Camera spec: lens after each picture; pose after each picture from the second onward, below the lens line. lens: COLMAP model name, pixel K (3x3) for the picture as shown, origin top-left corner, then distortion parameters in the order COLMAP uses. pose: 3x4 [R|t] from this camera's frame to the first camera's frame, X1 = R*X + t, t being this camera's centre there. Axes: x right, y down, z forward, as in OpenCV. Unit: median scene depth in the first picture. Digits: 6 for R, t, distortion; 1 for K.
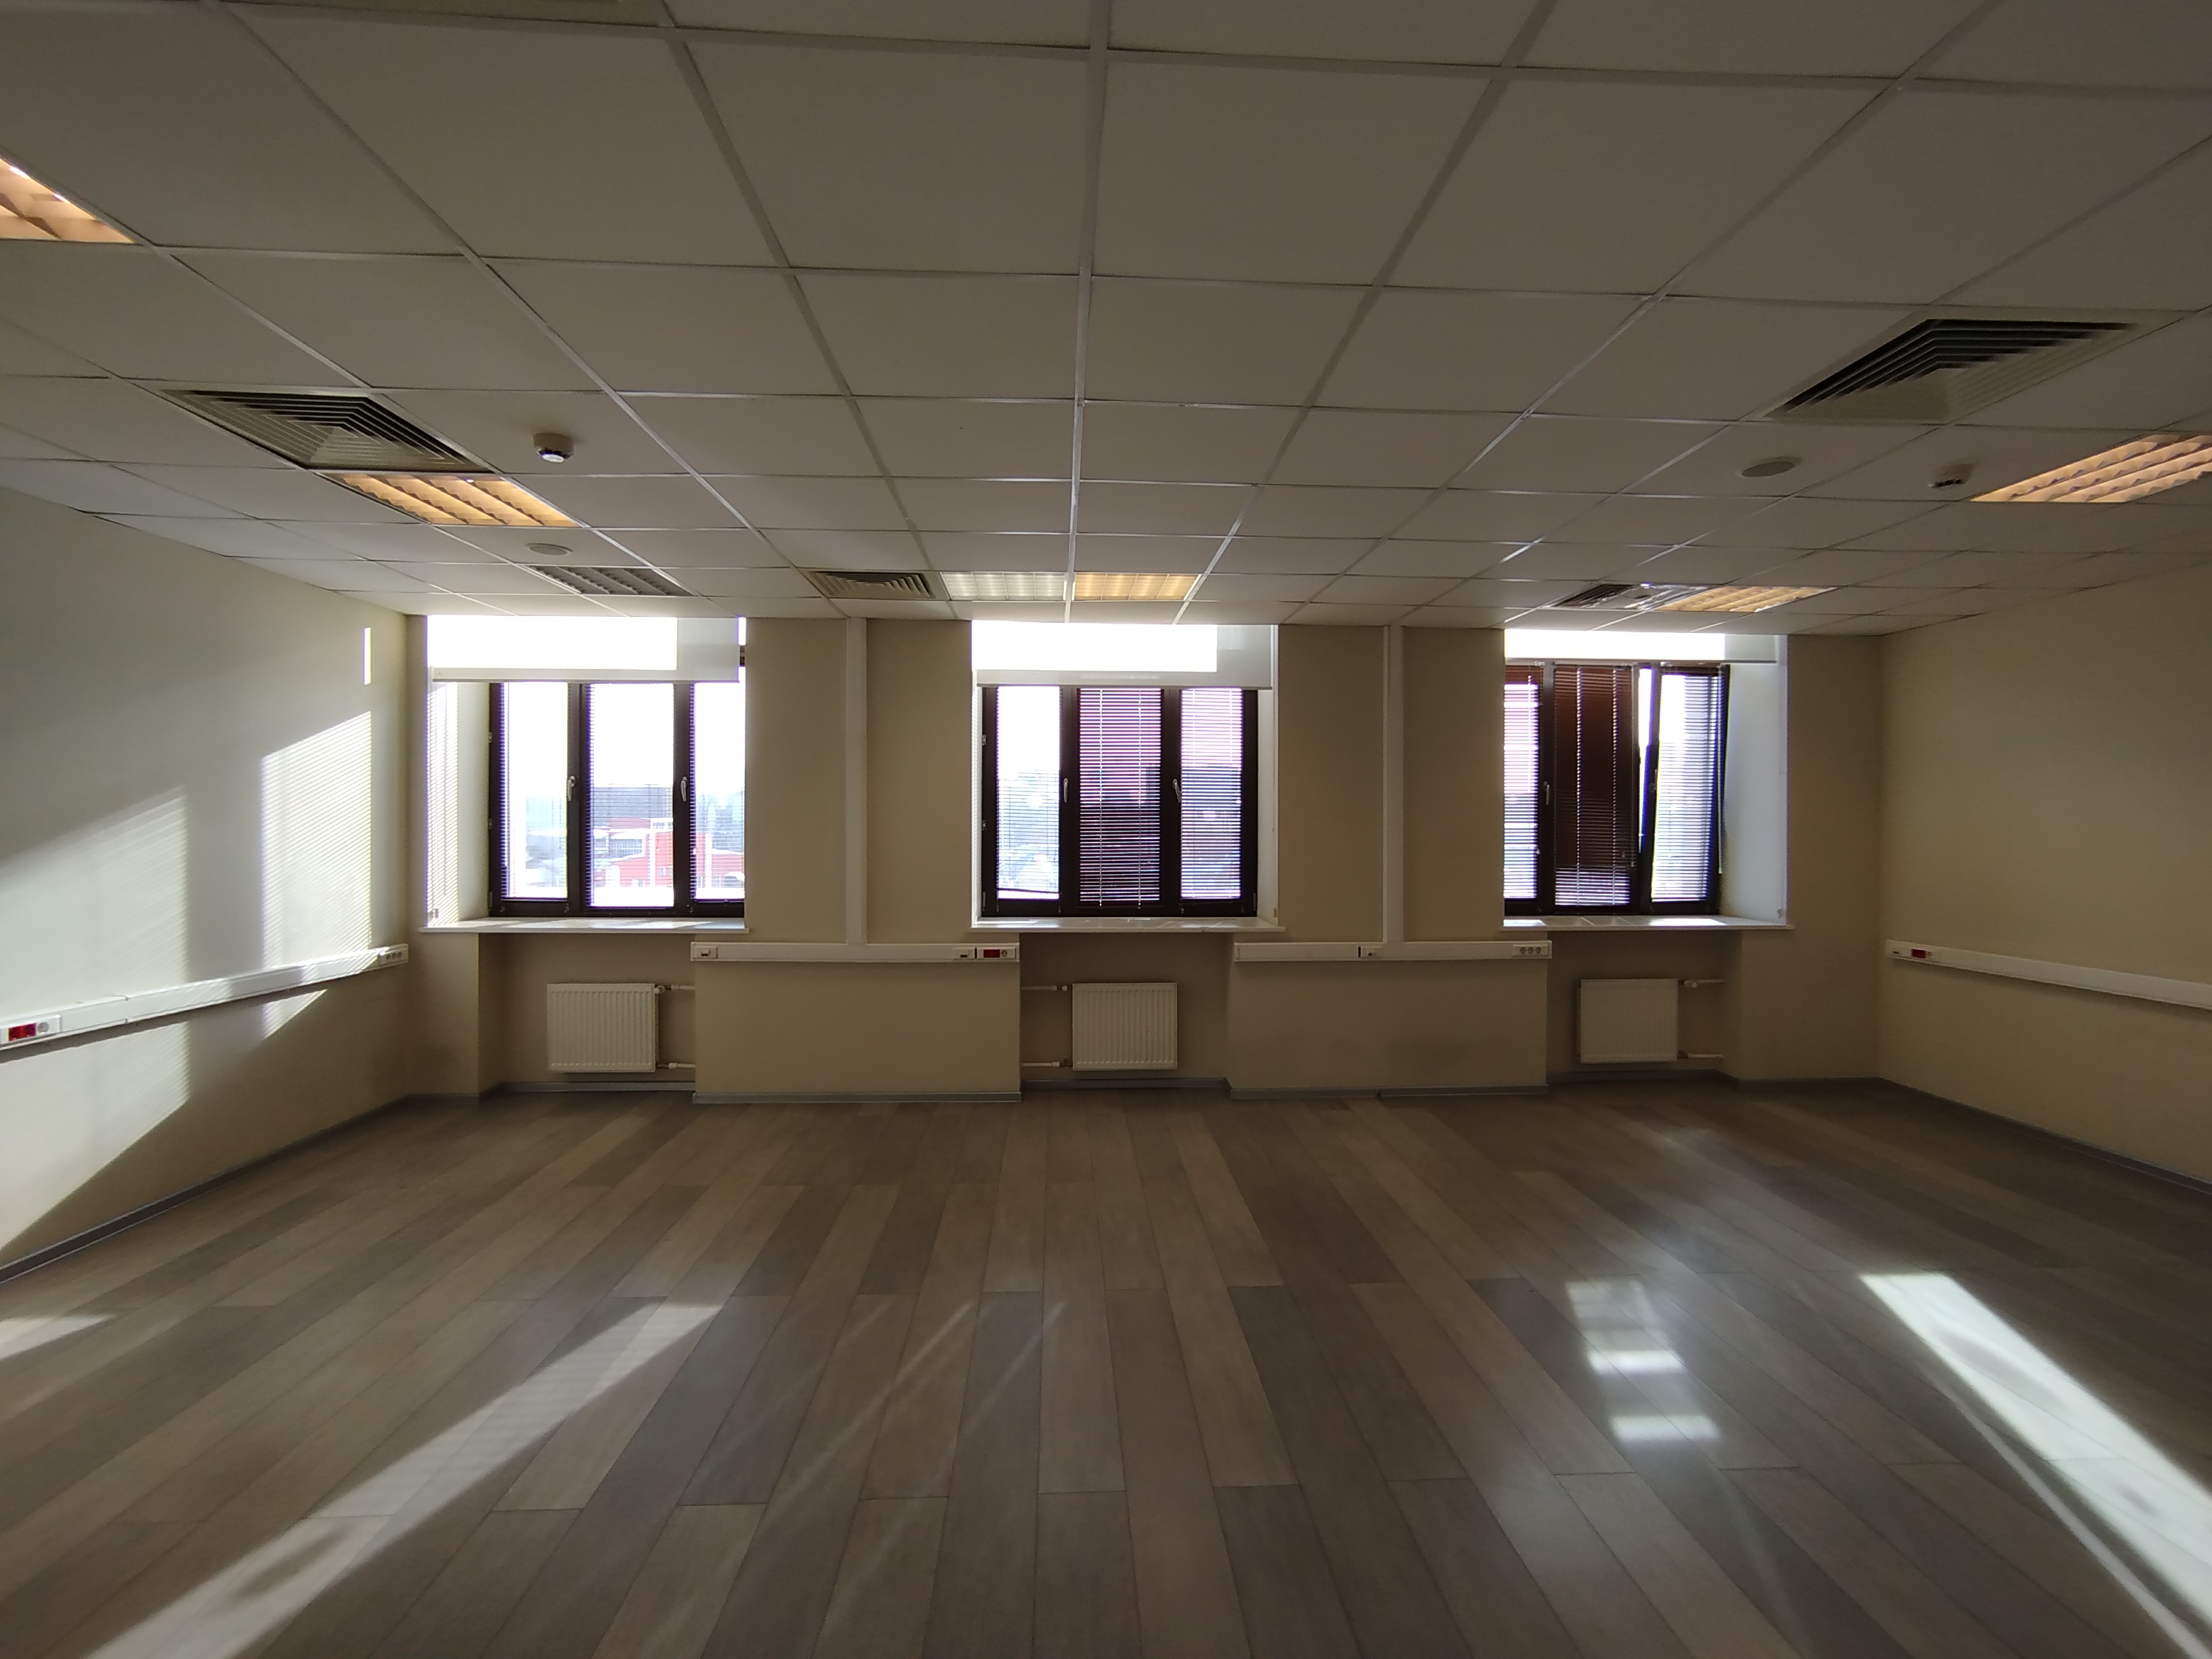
lens RADIAL K [[1009.8, 0, 1110.7], [0, 1009.8, 827.6], [0, 0, 1]] dist [-0.035053, 0.020052]
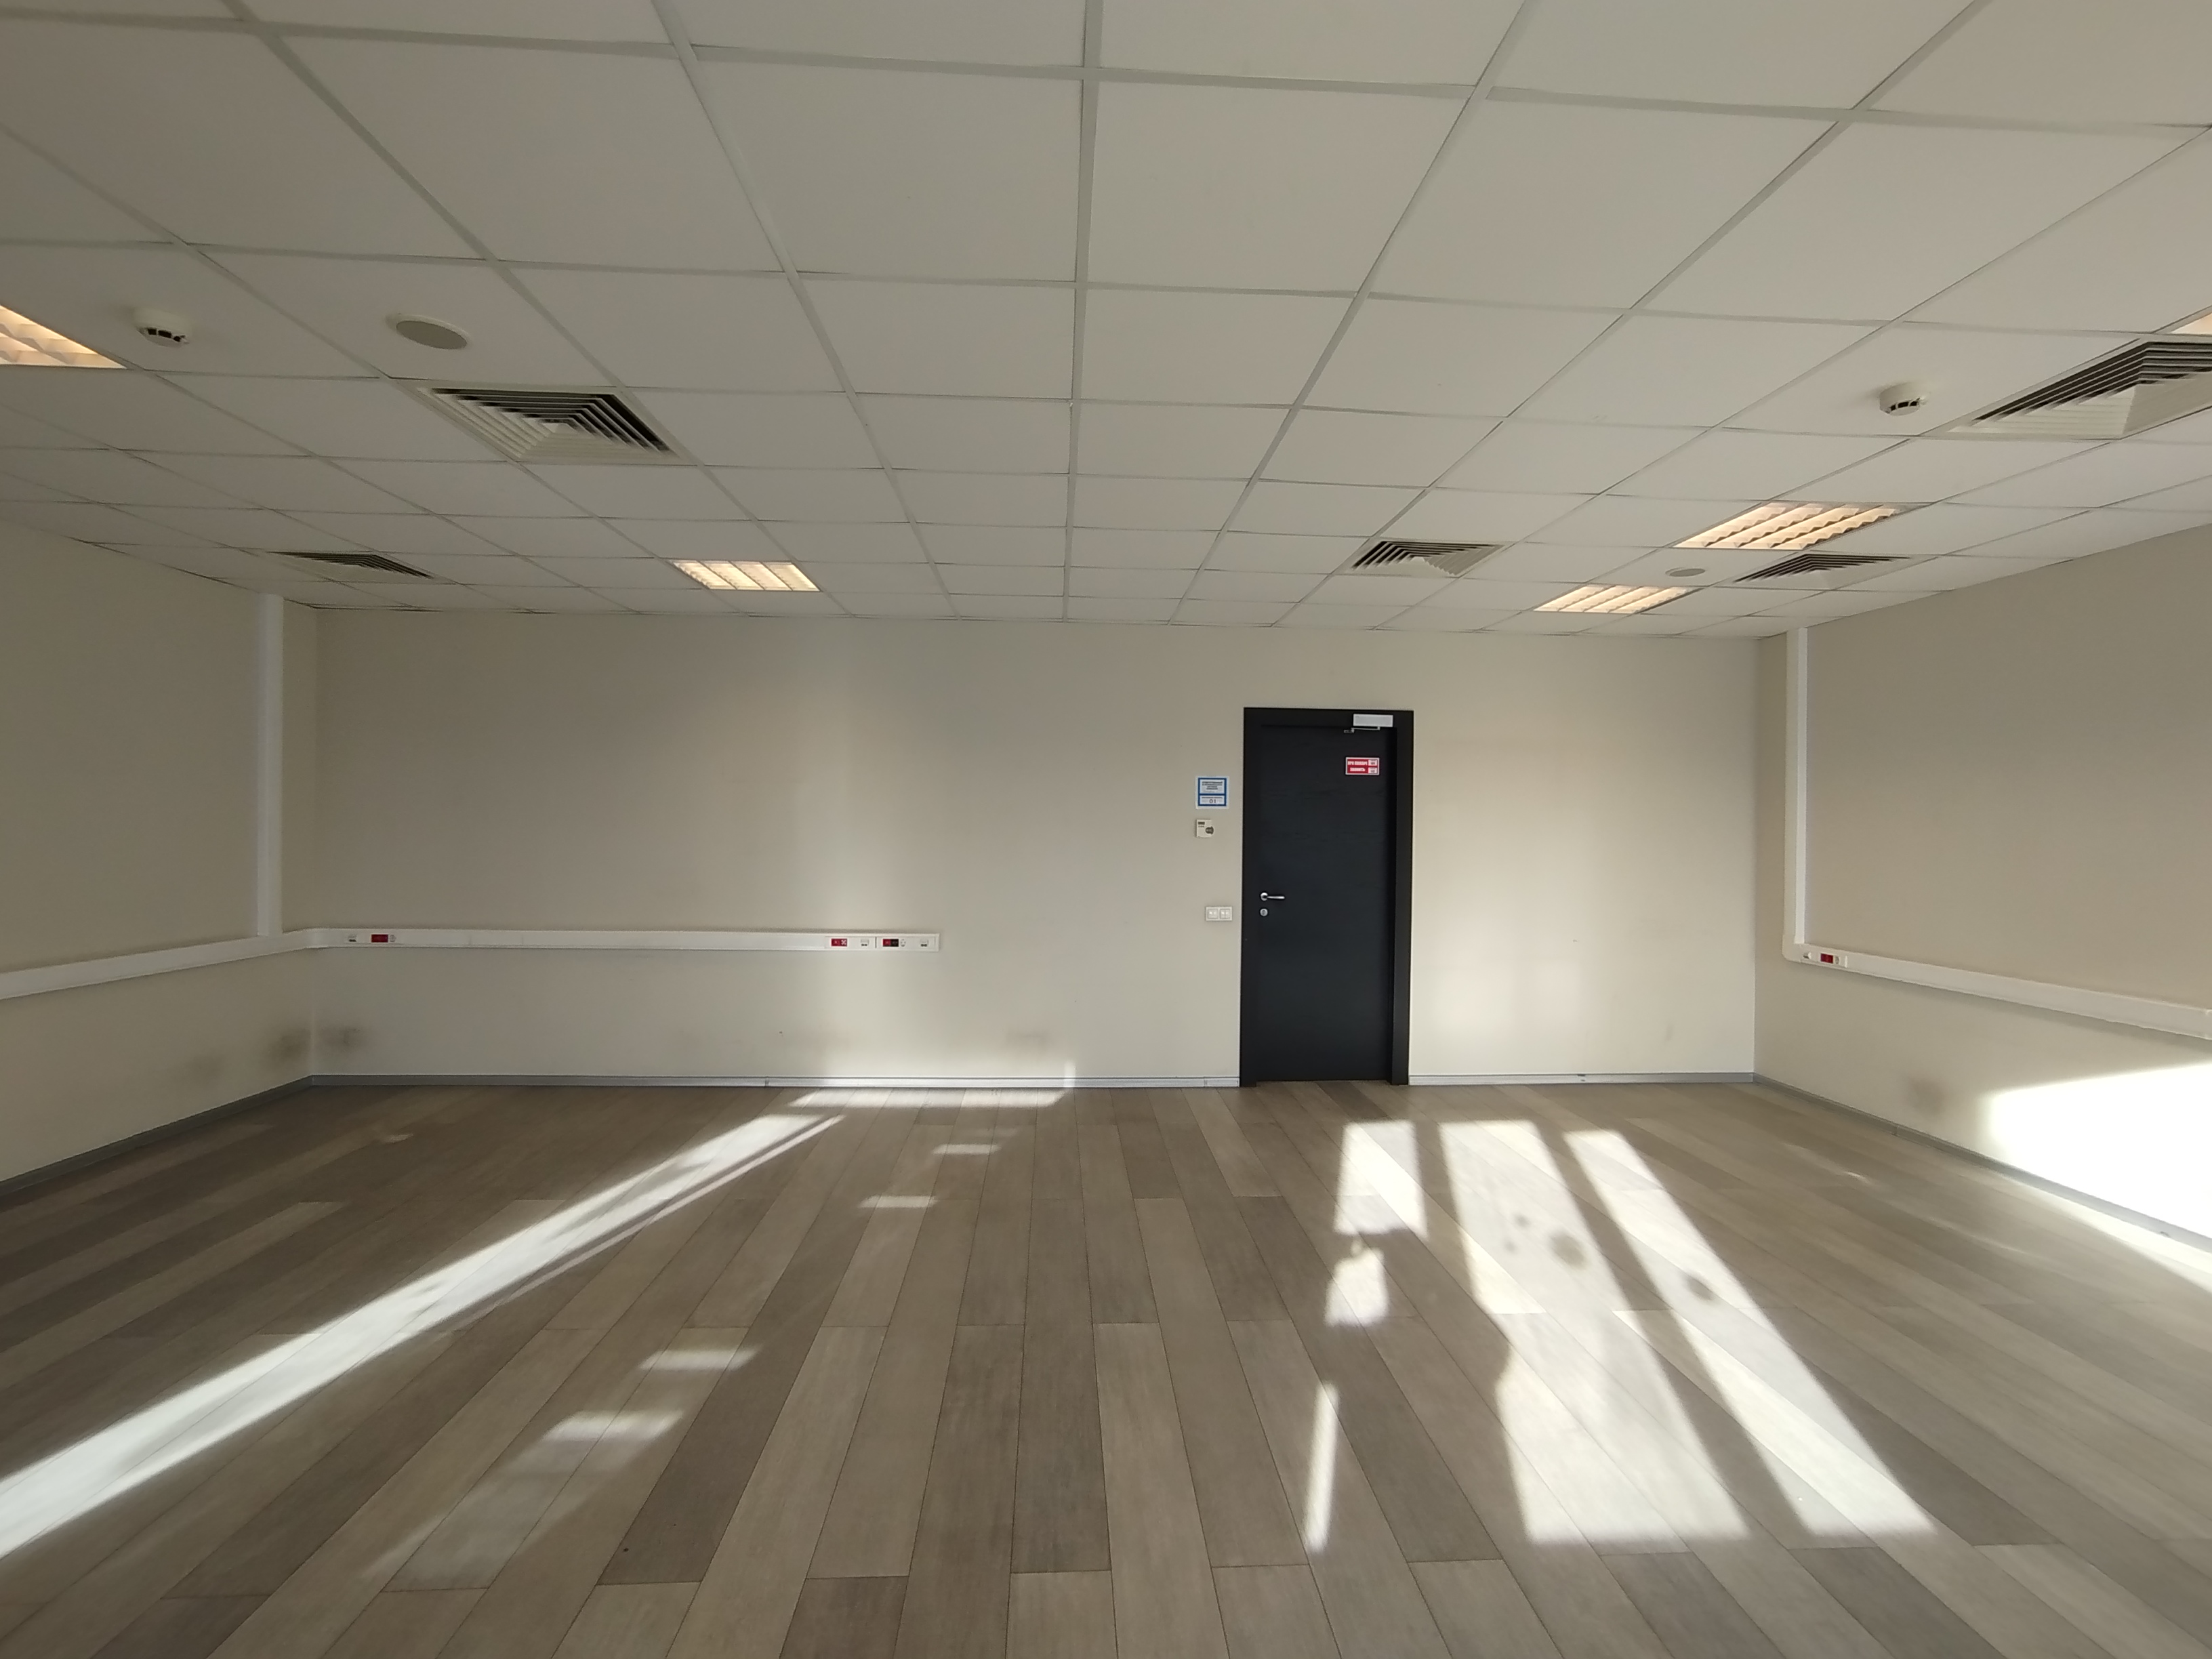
lens RADIAL K [[1009.8, 0, 1109.5], [0, 1009.8, 836.7], [0, 0, 1]] dist [-0.035053, 0.020052]
pose [[-0.999894, -0.014548, -0.000470, 0.075302], [-0.014554, 0.999746, 0.017207, 0.001517], [0.000220, 0.017212, -0.999852, 0.968746]]
